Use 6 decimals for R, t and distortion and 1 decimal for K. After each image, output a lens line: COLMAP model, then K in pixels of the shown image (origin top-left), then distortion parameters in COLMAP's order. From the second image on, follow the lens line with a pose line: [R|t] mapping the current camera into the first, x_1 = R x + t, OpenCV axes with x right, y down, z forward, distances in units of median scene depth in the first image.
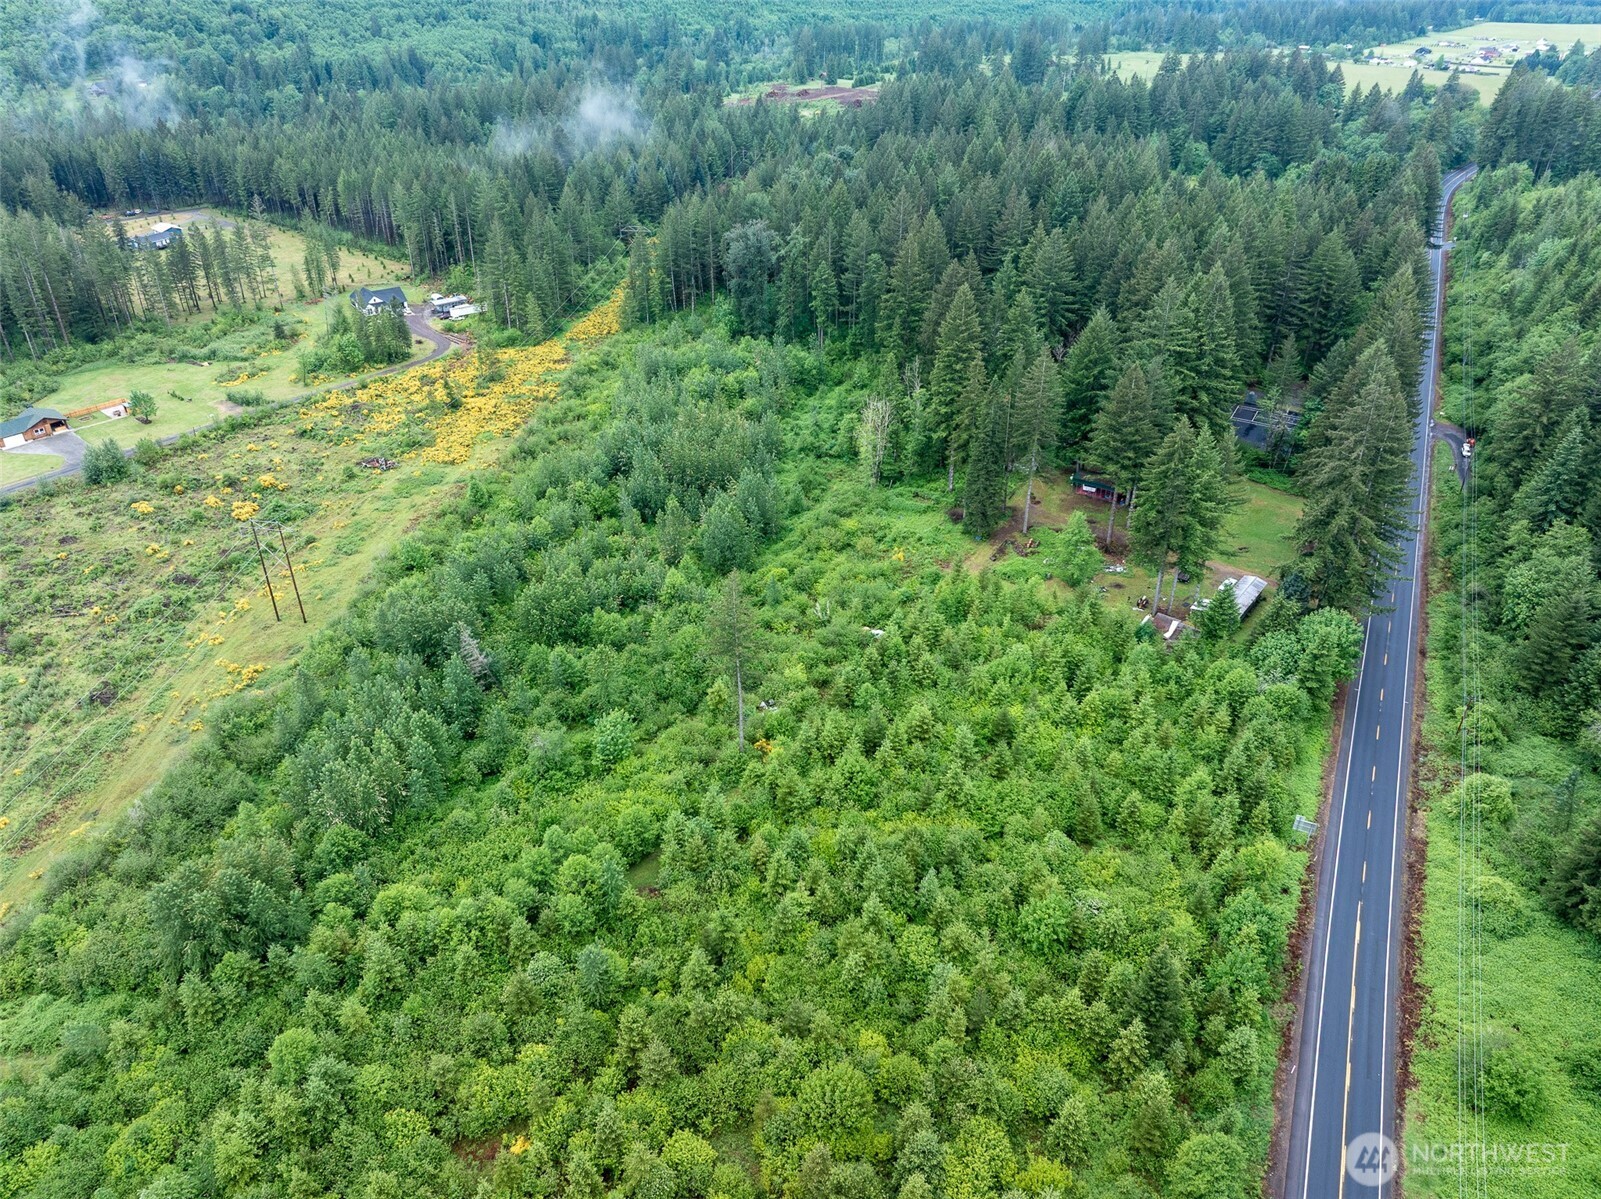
lens RADIAL K [[1138.8, 0, 810.0], [0, 1138.8, 605.4], [0, 0, 1]] dist [-0.048100, 0.018793]
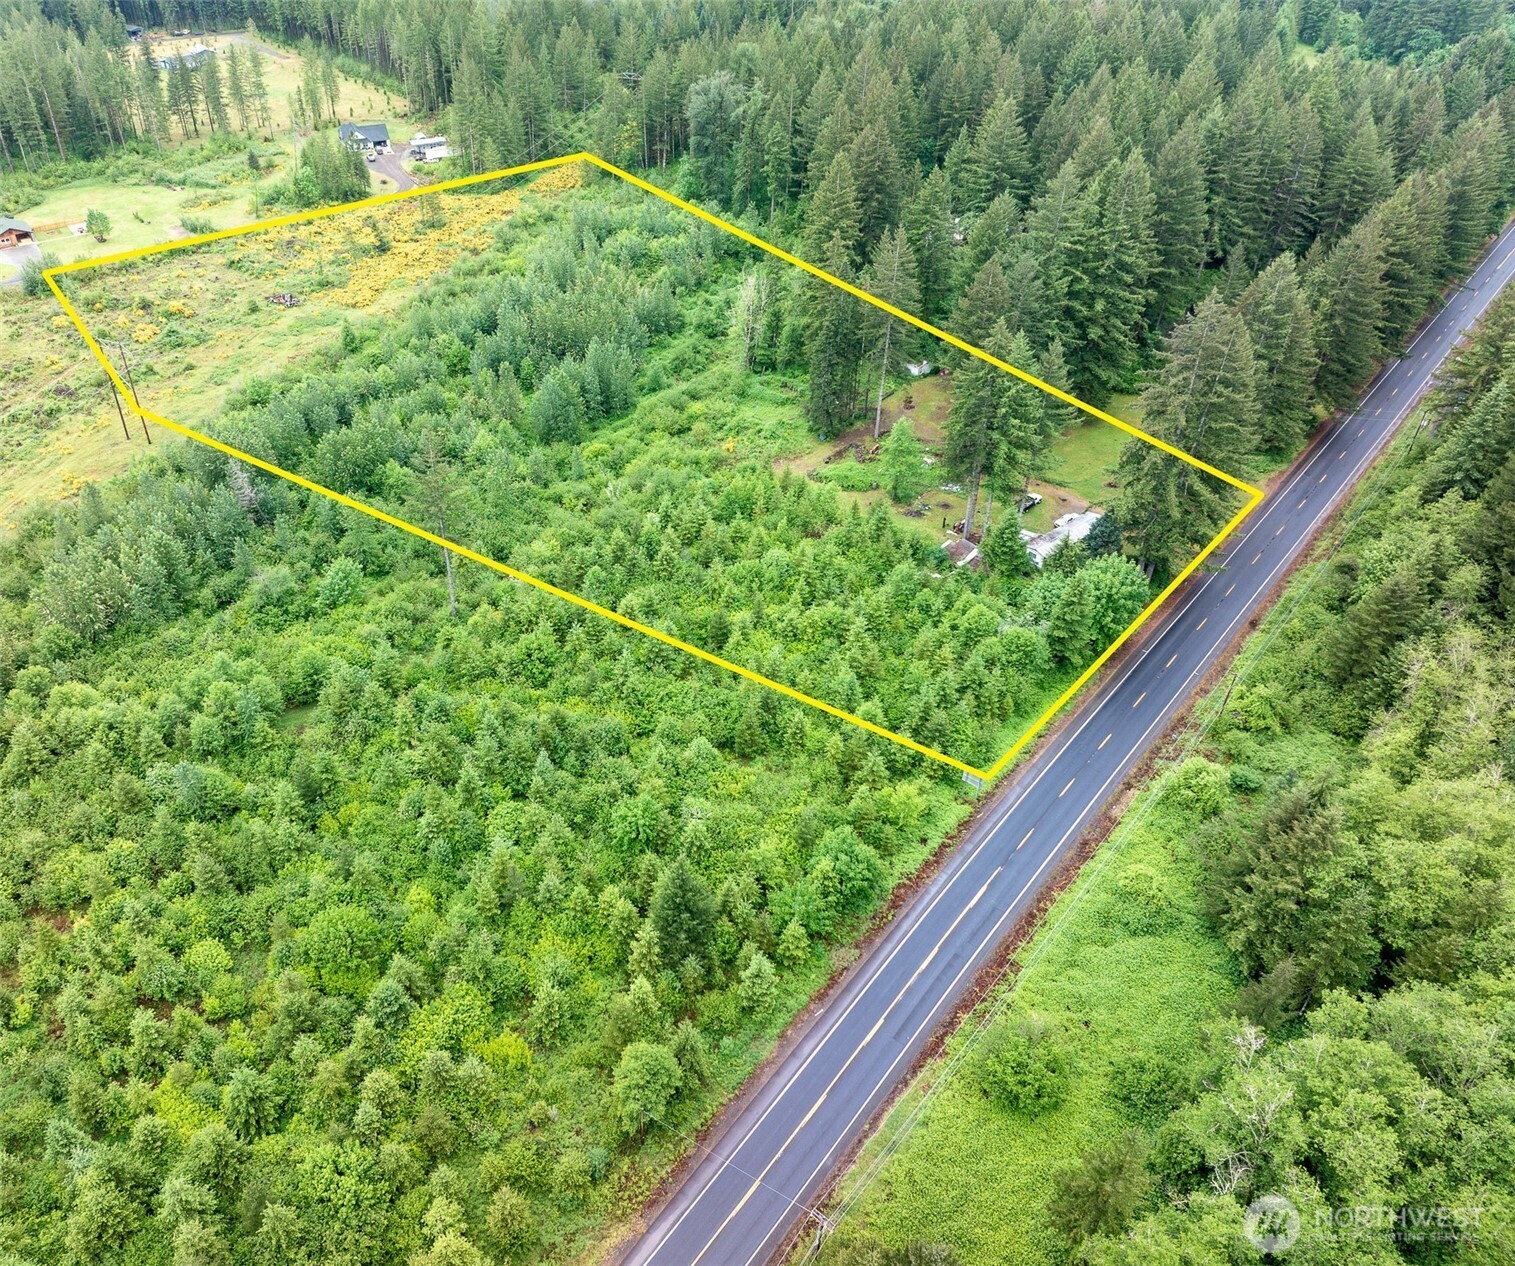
lens RADIAL K [[1206.8, 0, 673.2], [0, 1206.8, 634.6], [0, 0, 1]] dist [-0.034263, -0.007253]
pose [[0.969648, 0.146394, -0.195837, 0.226040], [-0.124479, 0.984946, 0.119944, -0.003445], [0.210448, -0.091926, 0.973273, 0.007609]]
